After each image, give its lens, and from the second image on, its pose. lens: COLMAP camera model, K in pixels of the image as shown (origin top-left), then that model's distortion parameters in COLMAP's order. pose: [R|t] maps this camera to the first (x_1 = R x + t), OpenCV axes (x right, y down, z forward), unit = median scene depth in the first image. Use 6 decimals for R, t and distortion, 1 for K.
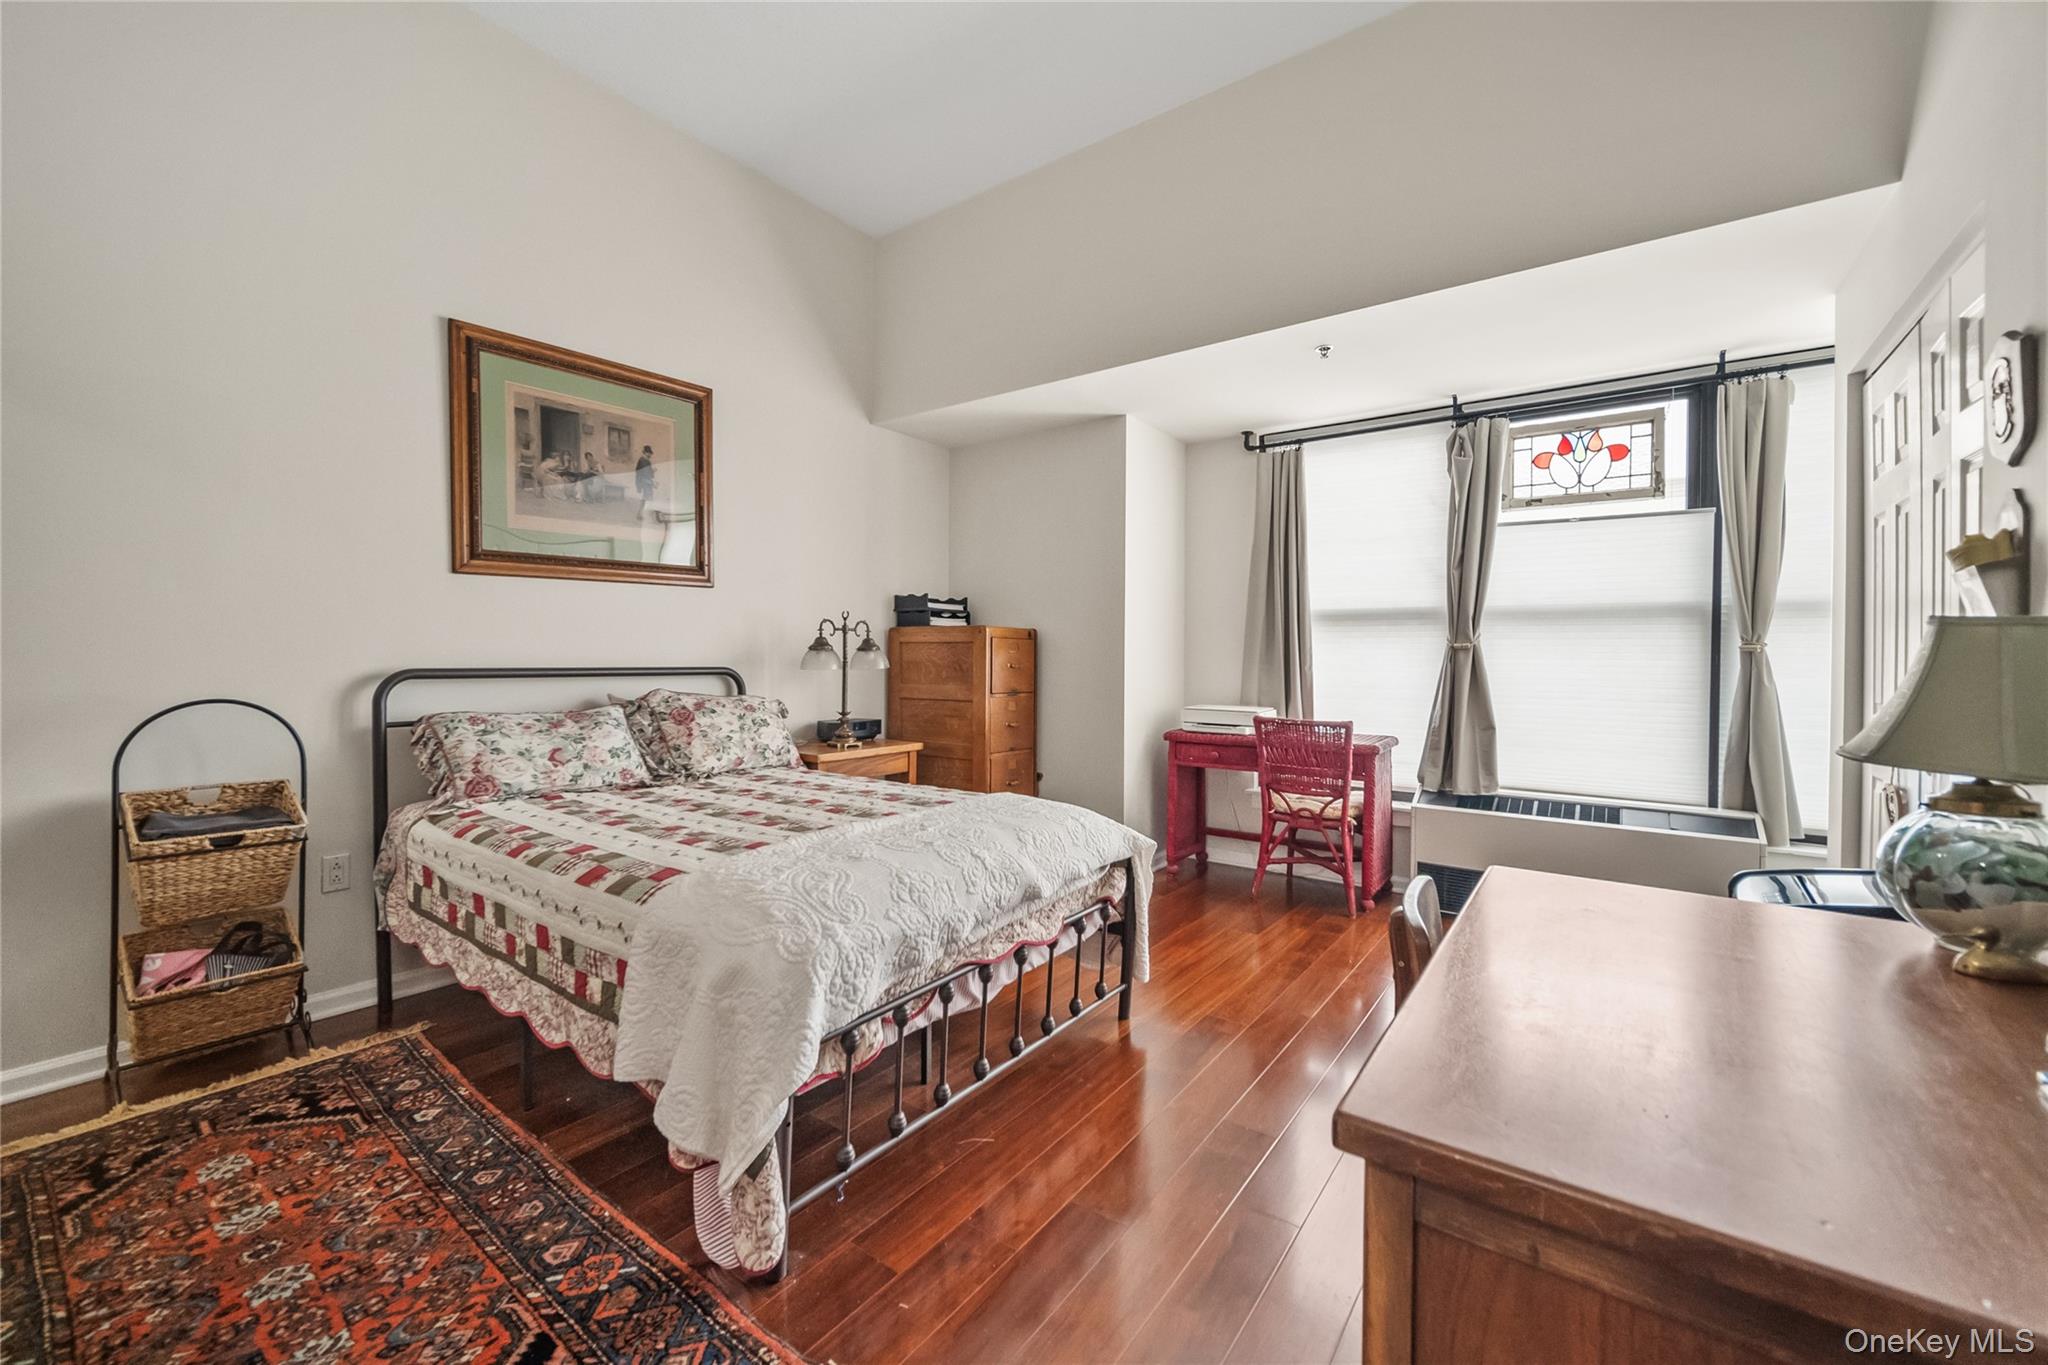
lens RADIAL K [[817.5, 0, 1021.3], [0, 817.5, 671.5], [0, 0, 1]] dist [-0.000315, -0.000064]
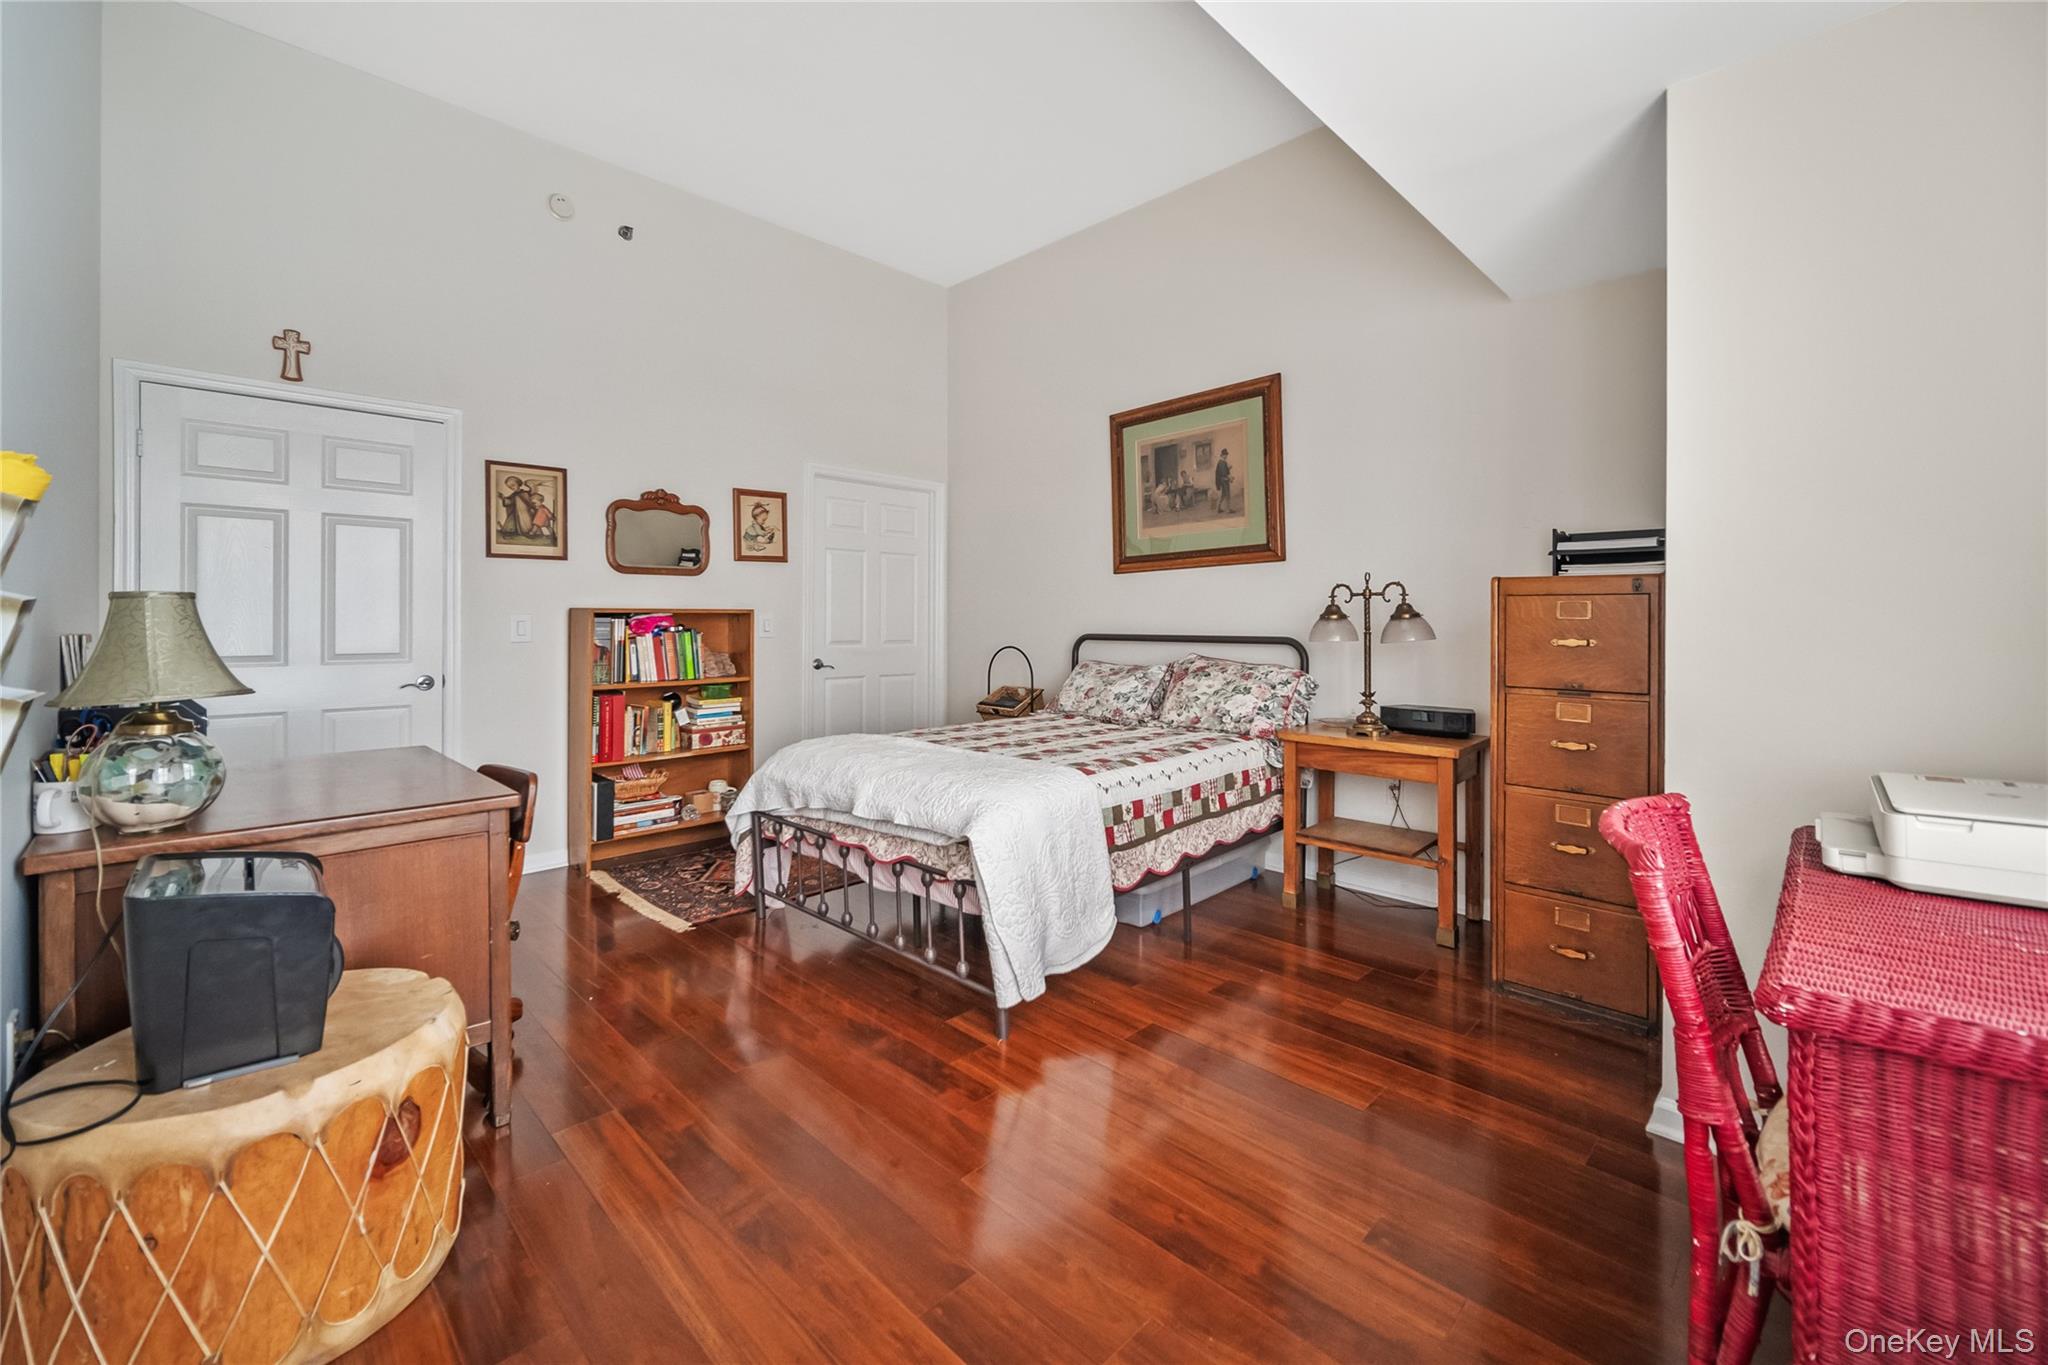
lens RADIAL K [[827.9, 0, 1021.0], [0, 827.9, 637.1], [0, 0, 1]] dist [-0.001310, -0.000425]
pose [[-0.137516, 0.007874, -0.990468, 0.732200], [-0.024486, 0.999636, 0.011346, -0.009413], [0.990197, 0.025813, -0.137273, 0.833536]]
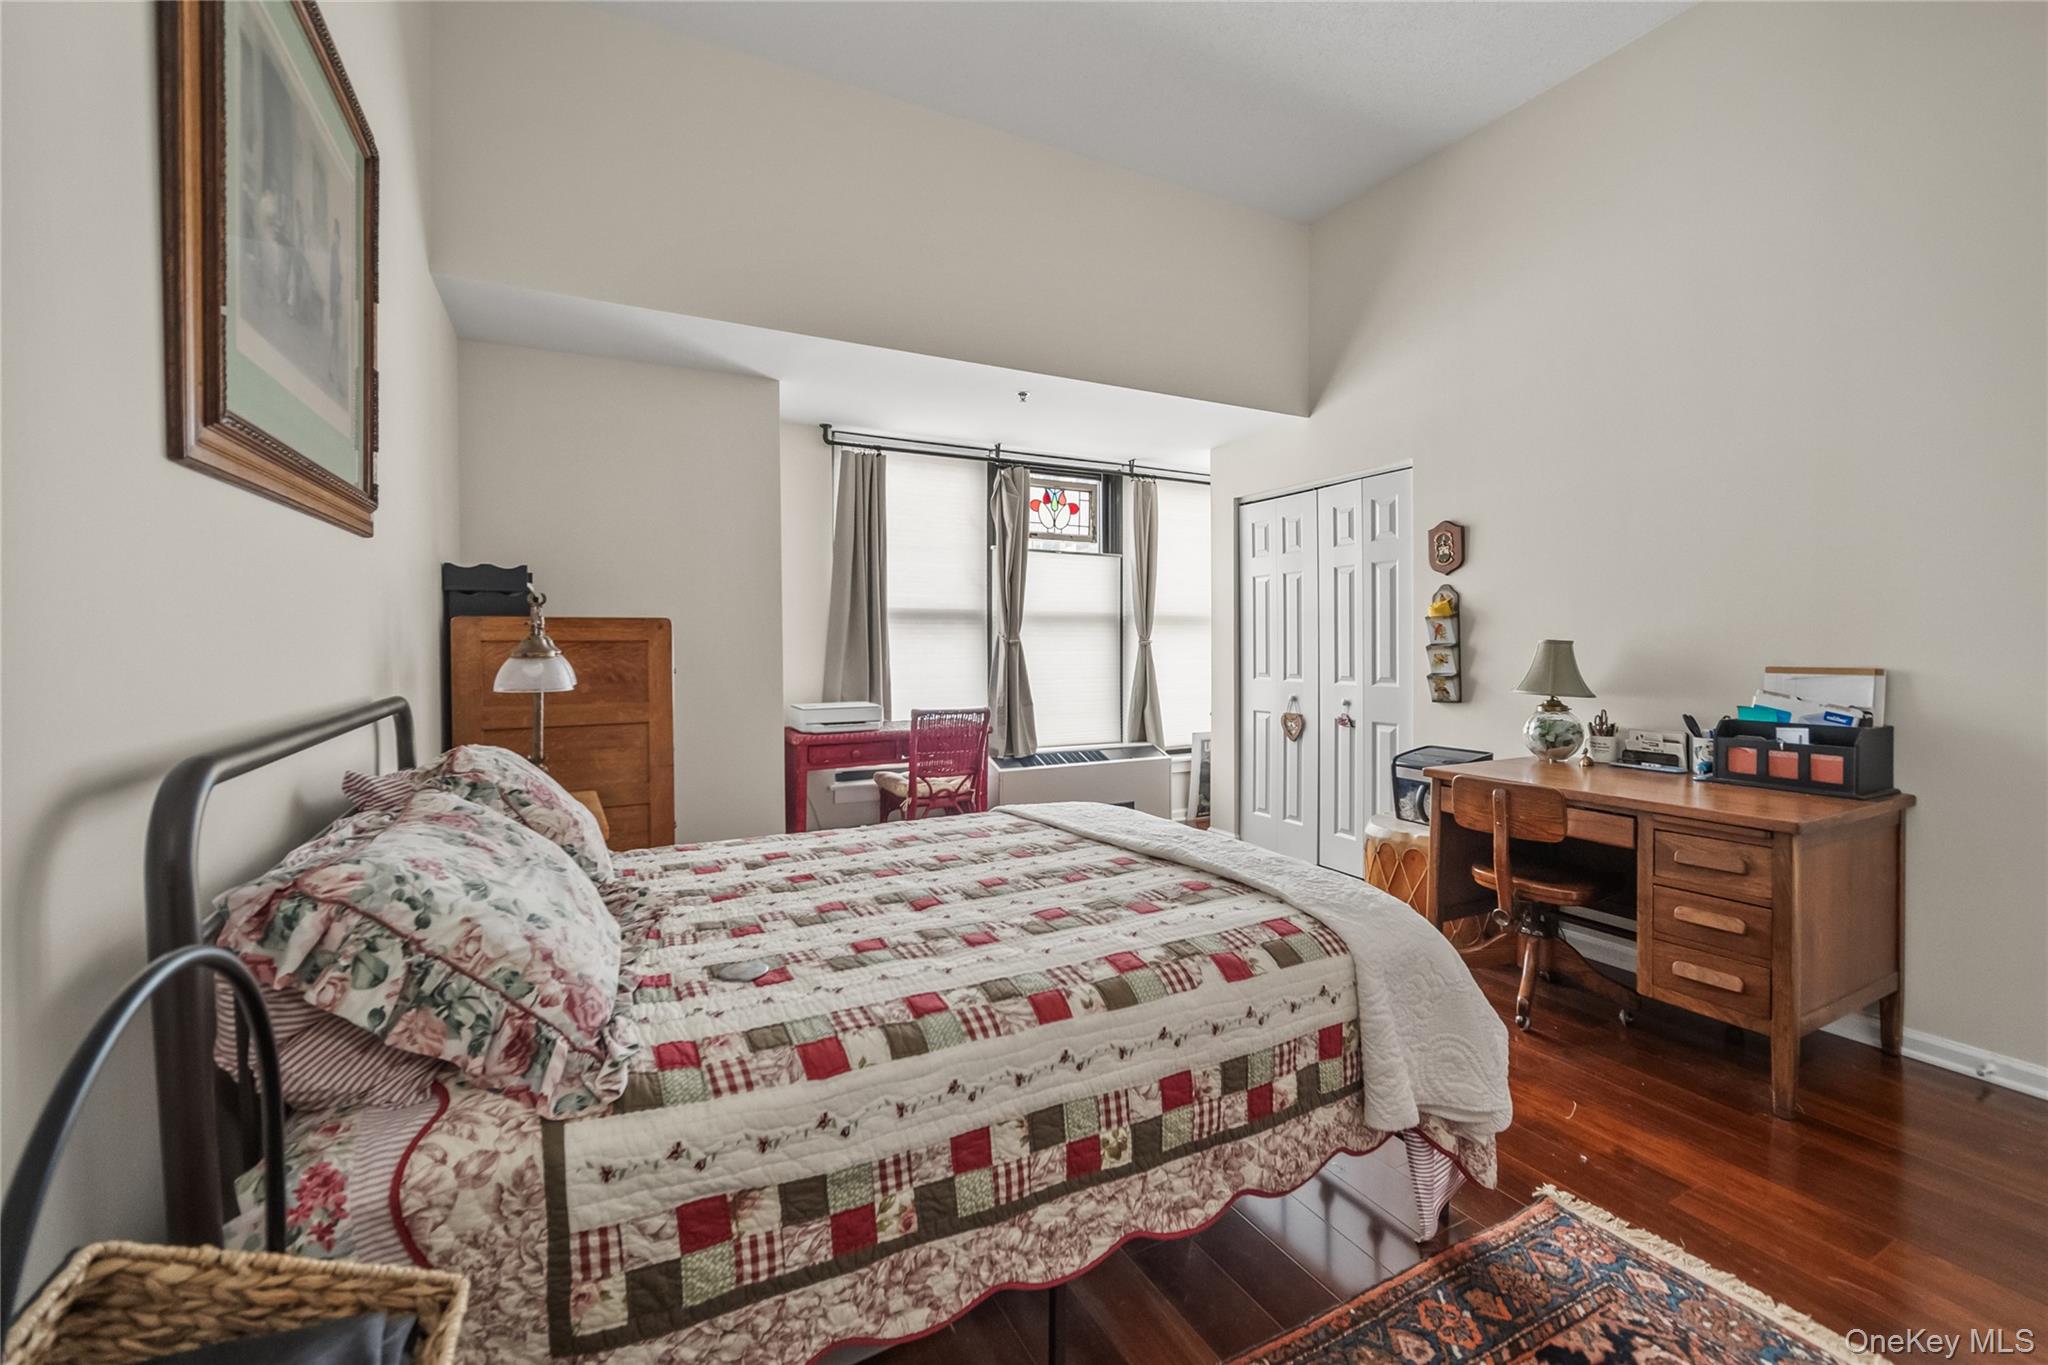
lens RADIAL K [[842.0, 0, 1032.6], [0, 842.0, 664.8], [0, 0, 1]] dist [-0.001154, 0.000539]
pose [[0.431426, -0.032927, 0.901547, -0.682480], [0.022326, 0.999417, 0.025818, -0.030678], [-0.901872, 0.008989, 0.431909, 0.429082]]
